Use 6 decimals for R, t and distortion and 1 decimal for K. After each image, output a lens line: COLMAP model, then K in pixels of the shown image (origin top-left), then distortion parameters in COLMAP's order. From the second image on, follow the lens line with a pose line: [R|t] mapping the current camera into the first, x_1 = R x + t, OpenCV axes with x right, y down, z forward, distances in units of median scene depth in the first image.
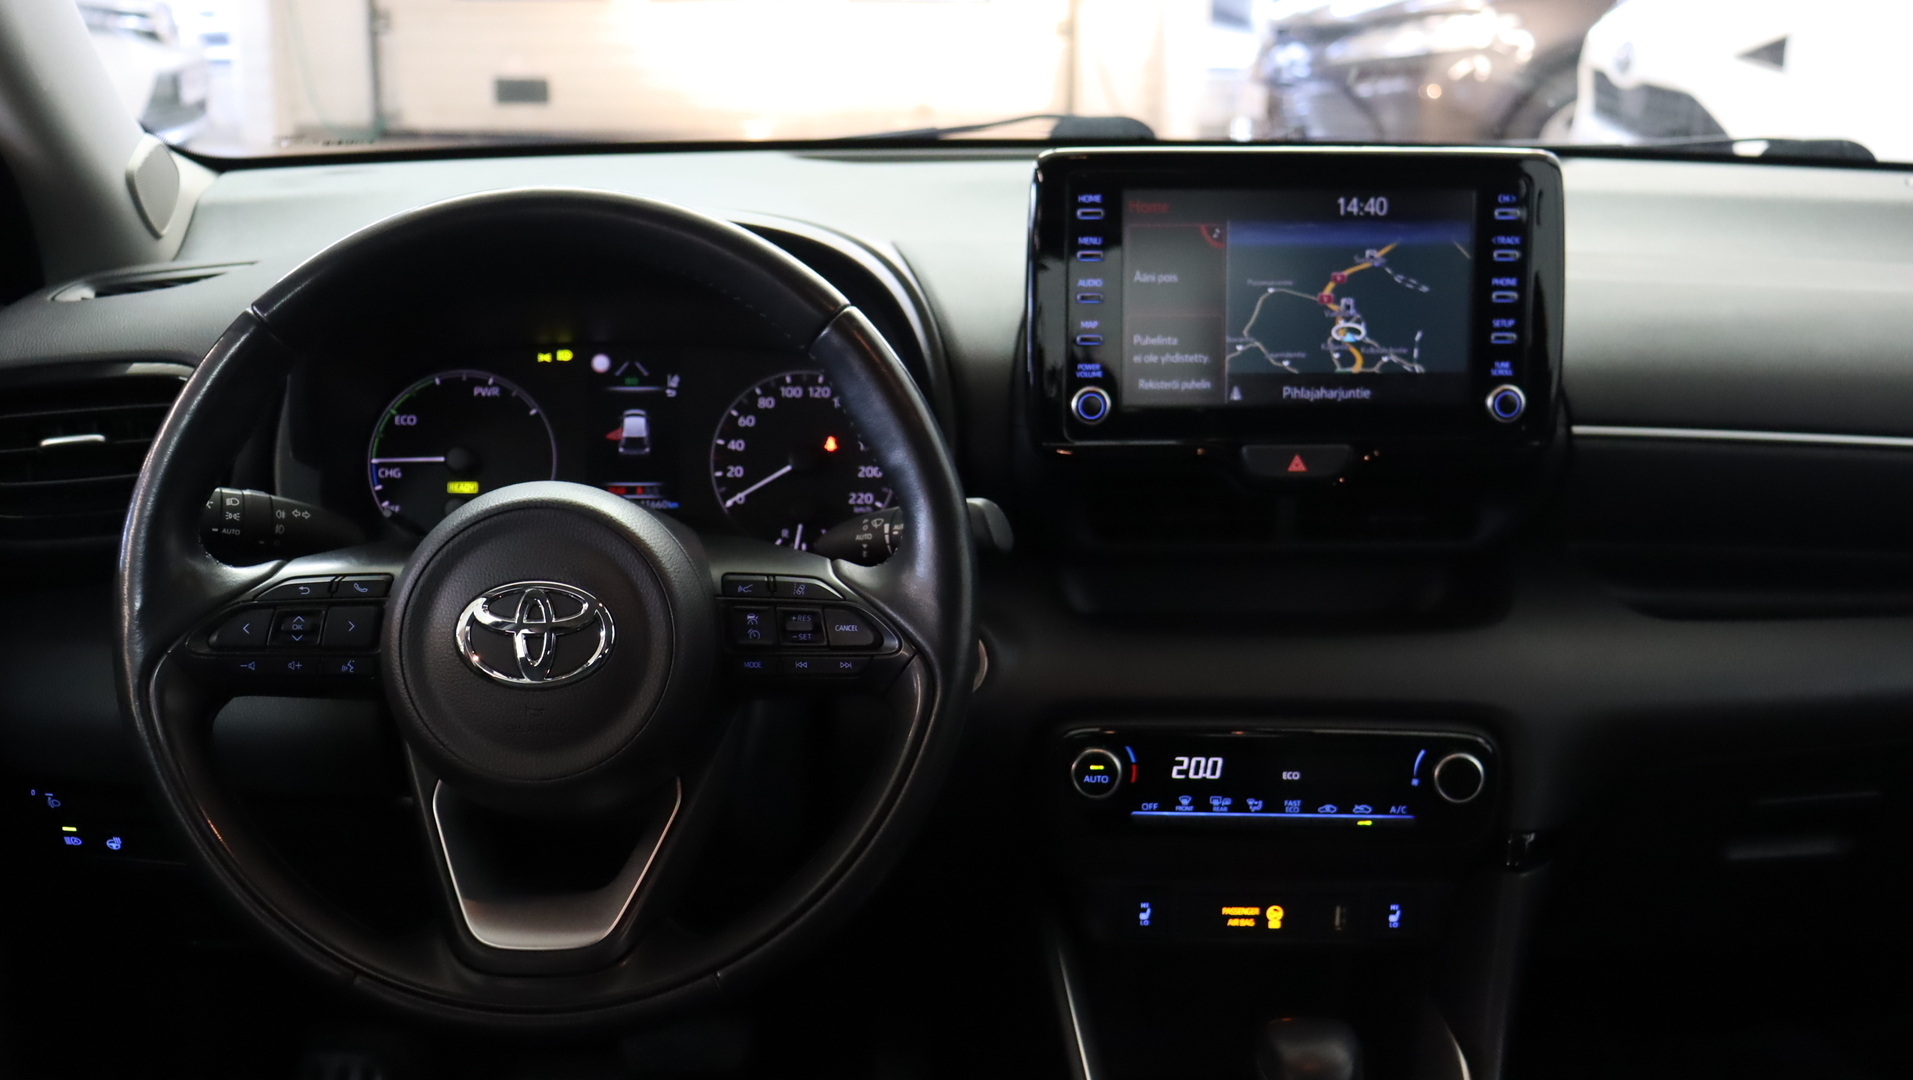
lens RADIAL K [[2390.2, 0, 956.5], [0, 2390.2, 540.0], [0, 0, 1]] dist [0.014005, 0.006803]
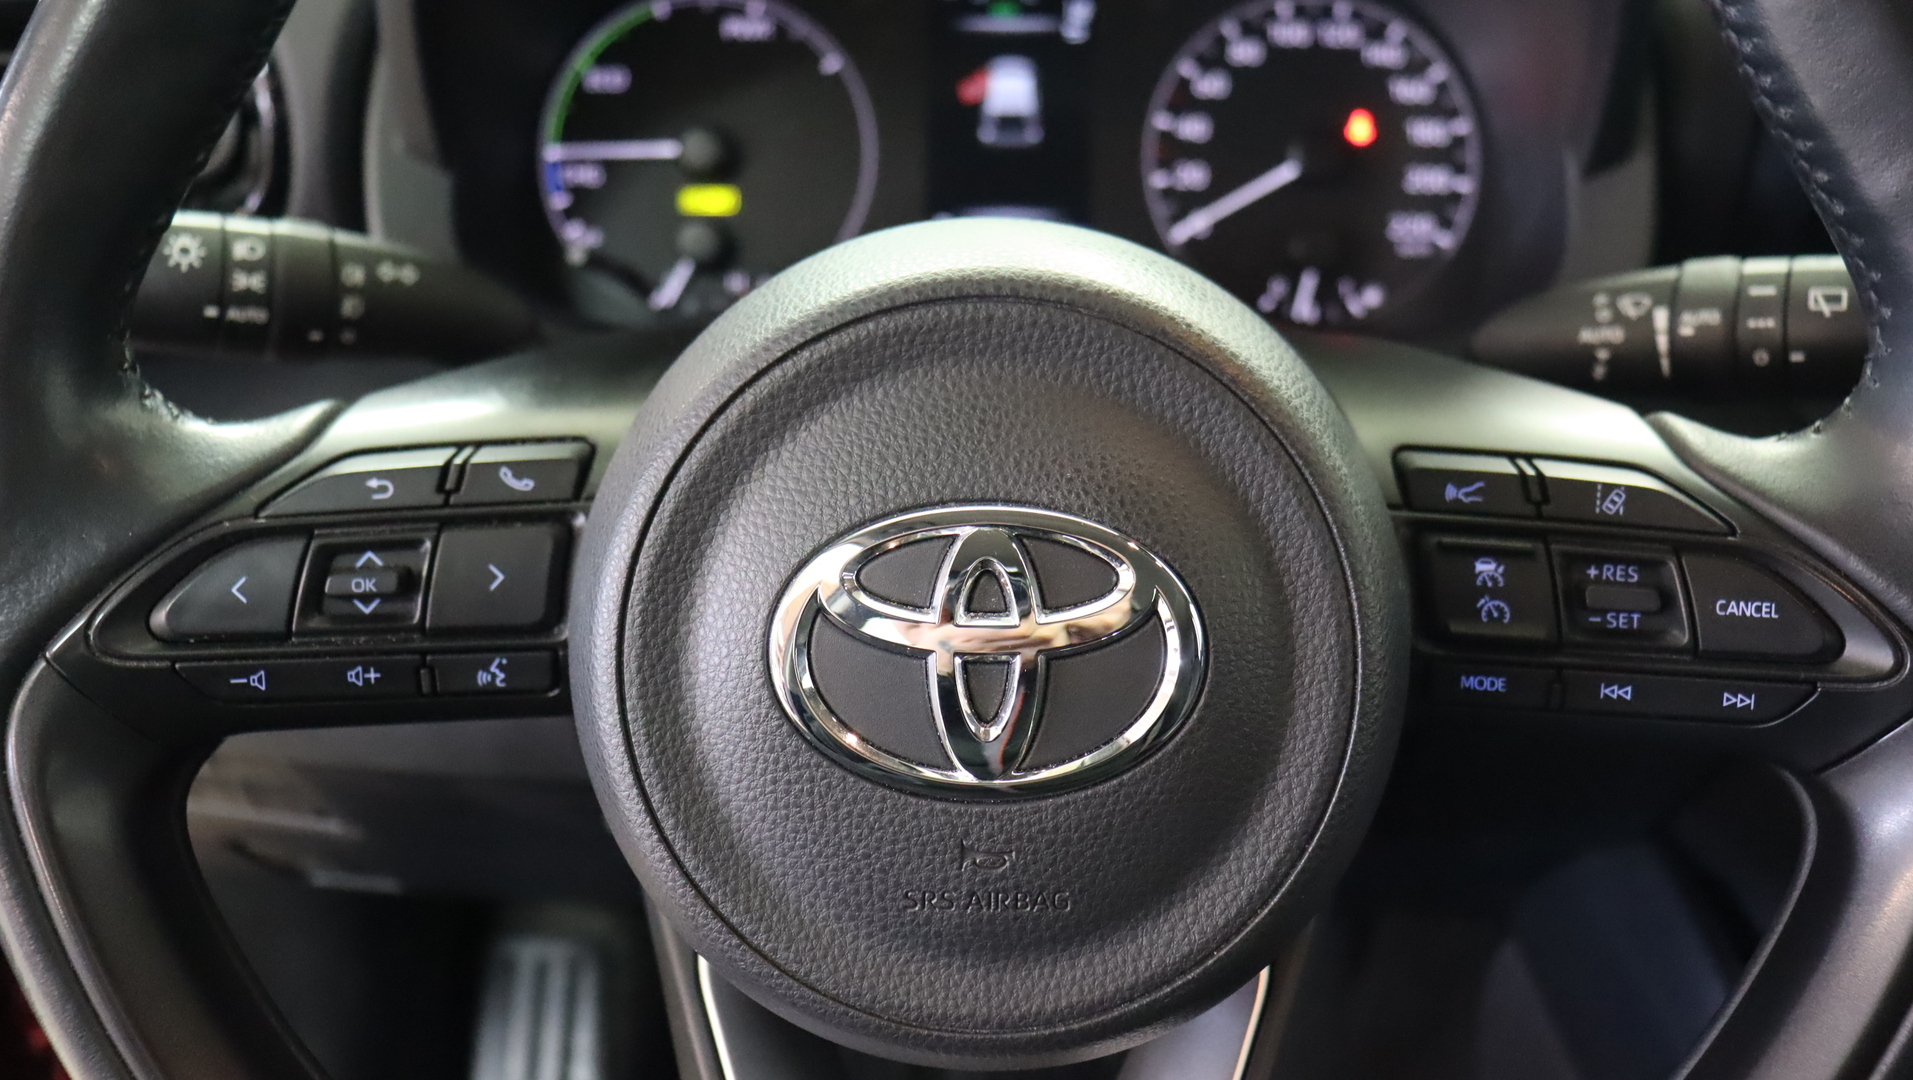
lens RADIAL K [[1828.6, 0, 956.5], [0, 1828.6, 540.0], [0, 0, 1]] dist [-0.094555, 0.013898]
pose [[0.999411, 0.014078, -0.031295, -0.155111], [-0.008194, 0.983495, 0.180752, -0.024826], [0.033323, -0.180389, 0.983031, 0.657226]]
